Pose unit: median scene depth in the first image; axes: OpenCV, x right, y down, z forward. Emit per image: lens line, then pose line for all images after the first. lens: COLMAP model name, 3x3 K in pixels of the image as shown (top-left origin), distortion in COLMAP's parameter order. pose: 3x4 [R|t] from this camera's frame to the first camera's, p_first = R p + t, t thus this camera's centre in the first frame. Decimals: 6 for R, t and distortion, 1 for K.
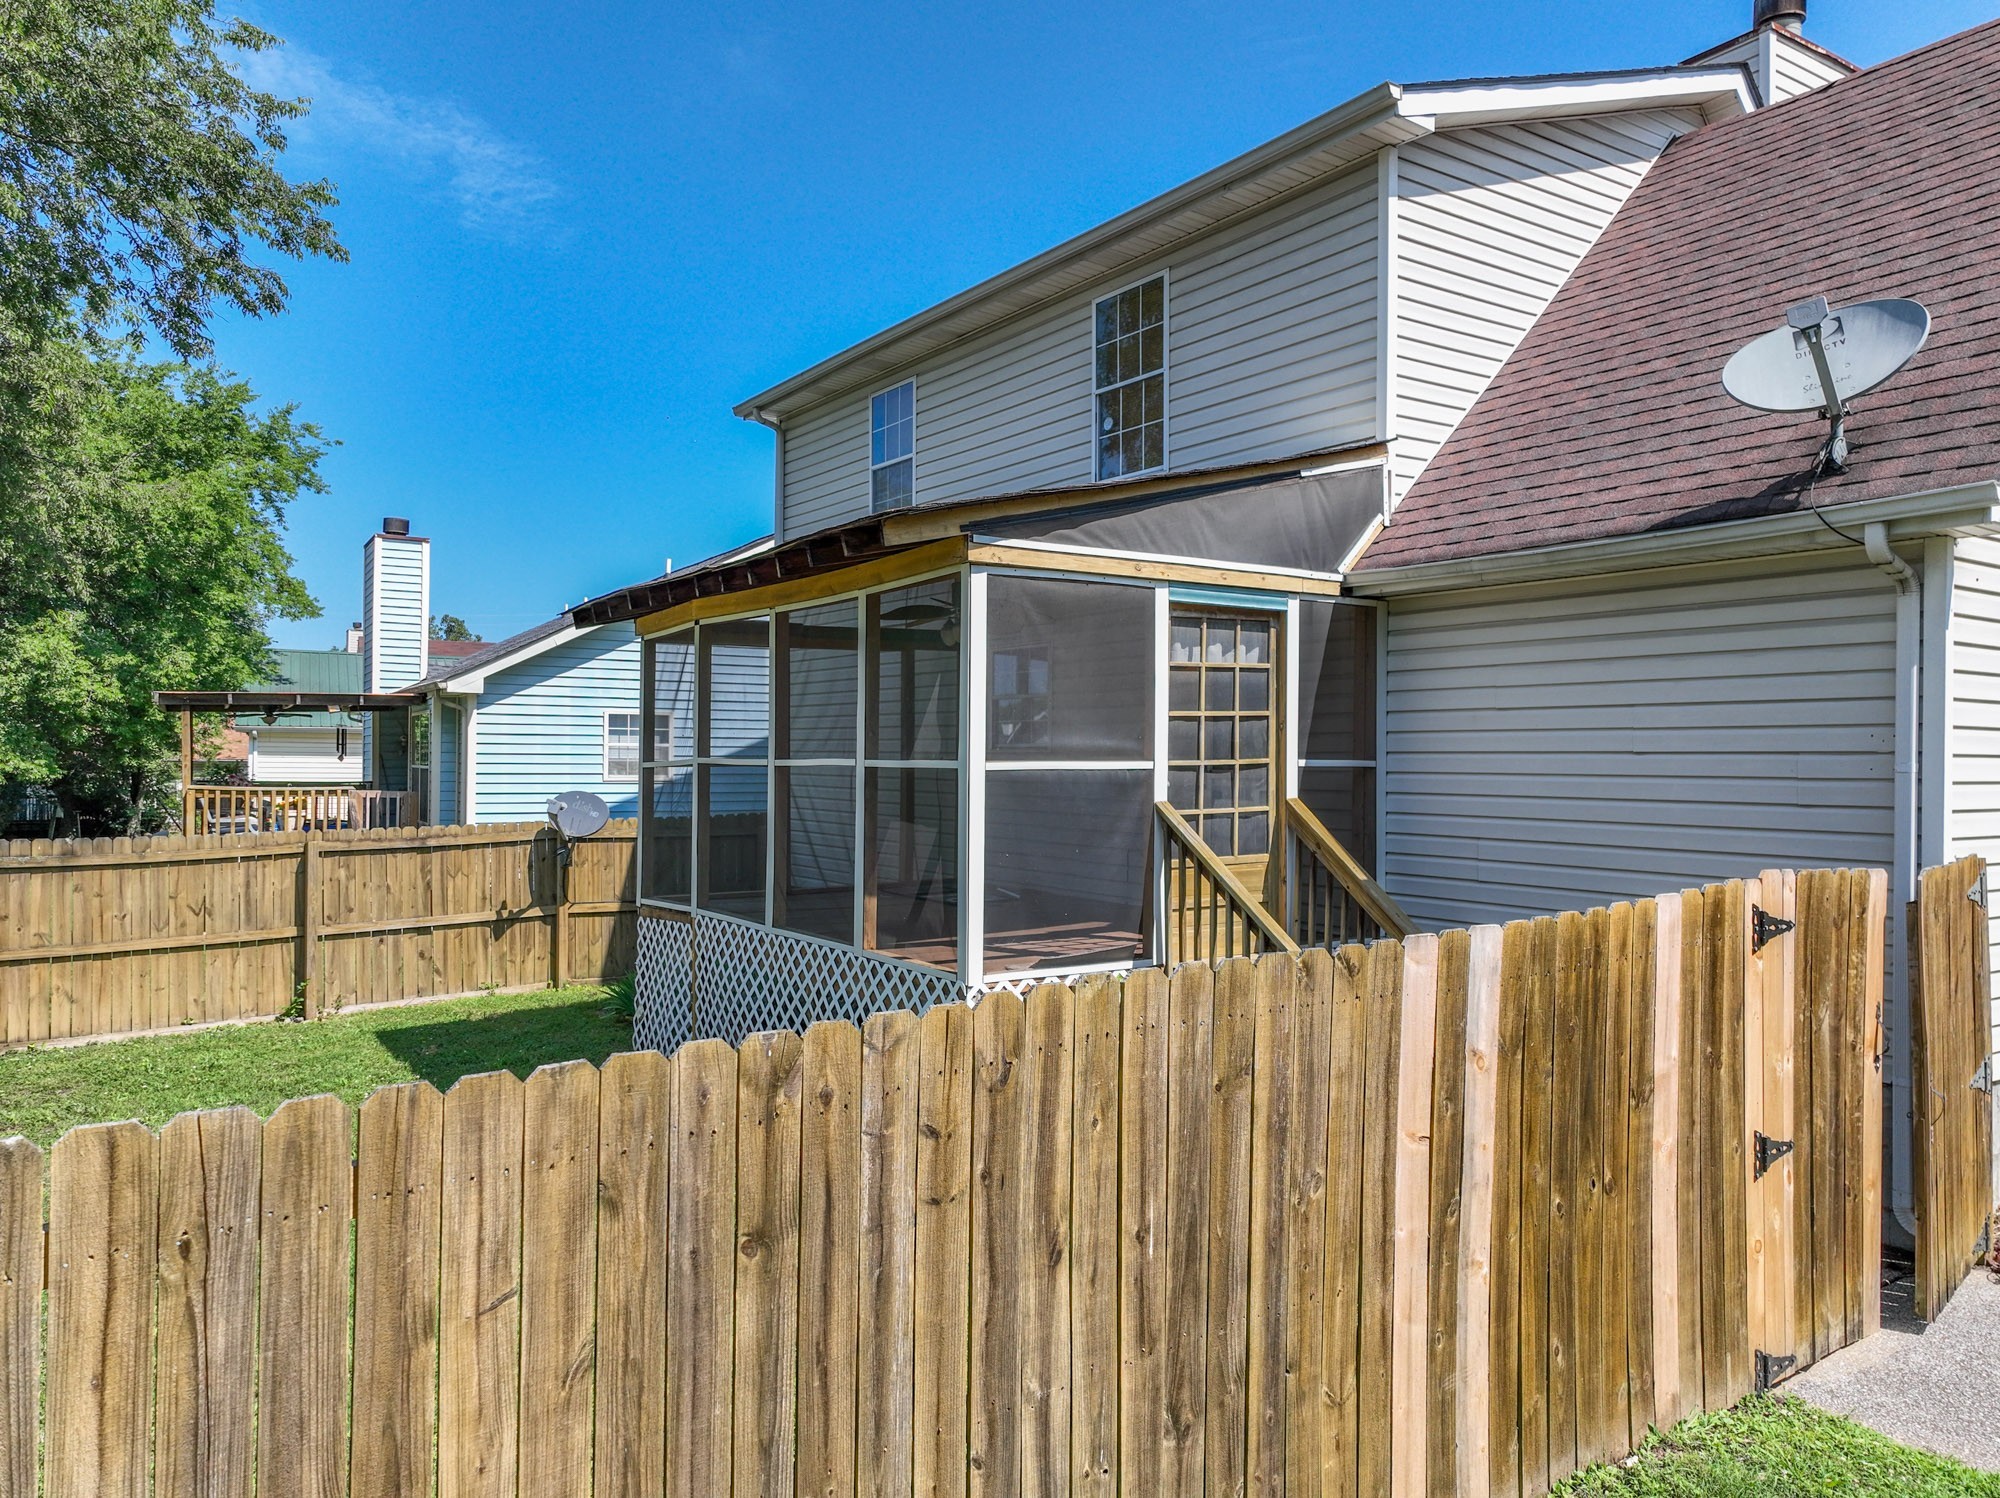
lens RADIAL K [[1389.3, 0, 999.9], [0, 1389.3, 746.0], [0, 0, 1]] dist [0.001279, 0.015028]
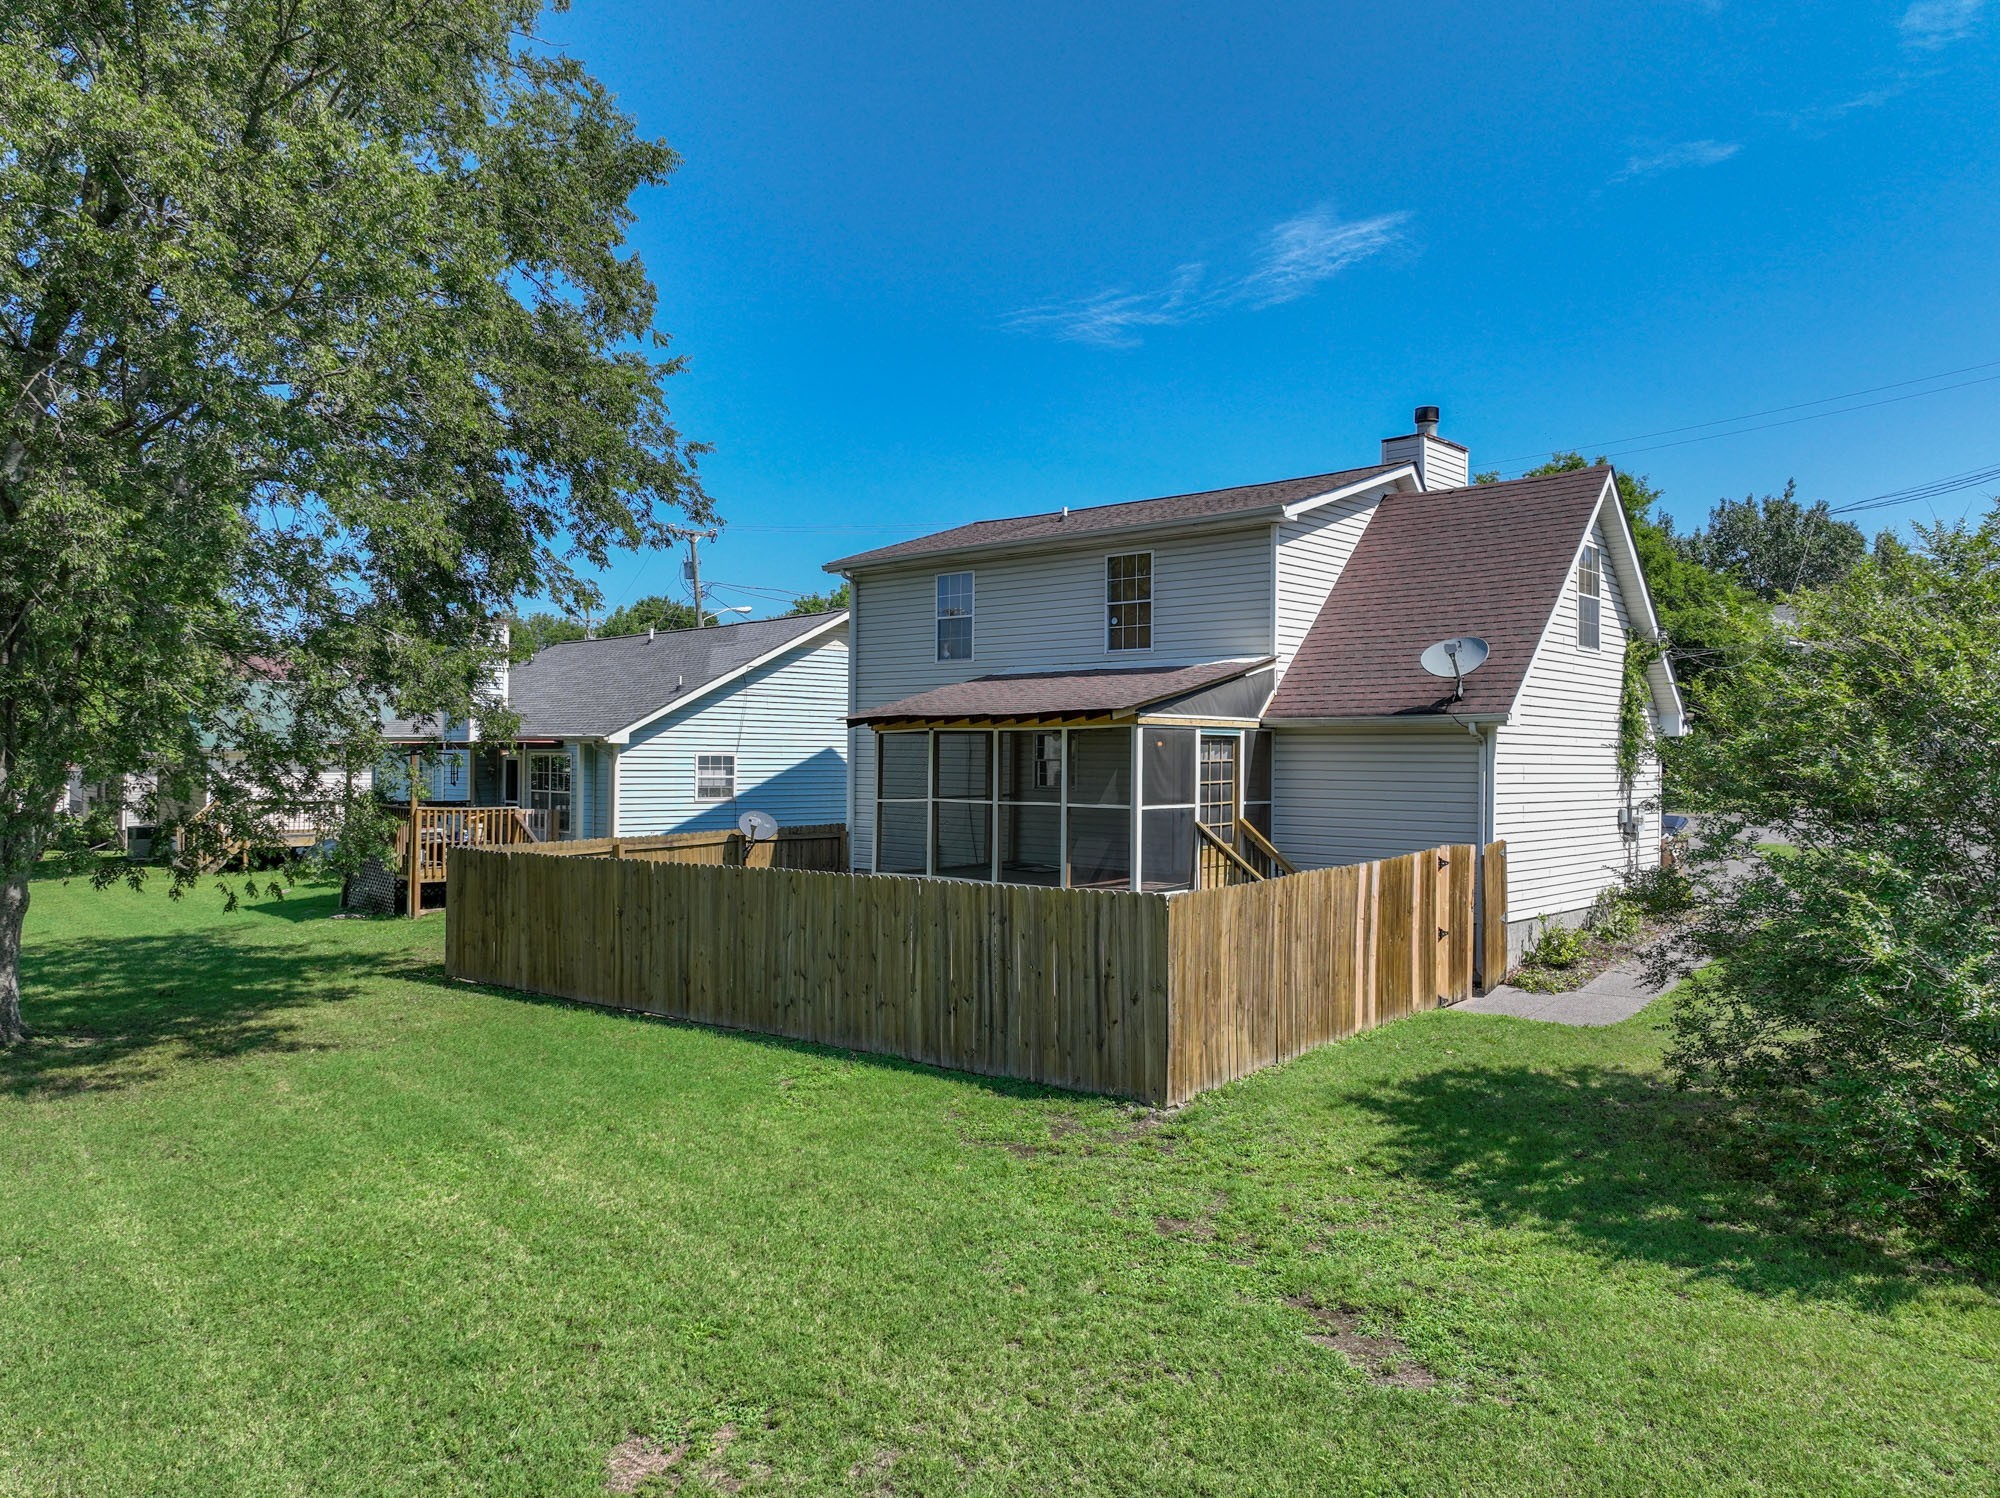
lens RADIAL K [[1389.3, 0, 995.3], [0, 1389.3, 743.2], [0, 0, 1]] dist [0.001279, 0.015028]
pose [[0.972308, 0.005285, 0.233642, -0.767042], [-0.005236, 0.999986, -0.000832, -0.087789], [-0.233643, -0.000414, 0.972322, -1.197226]]
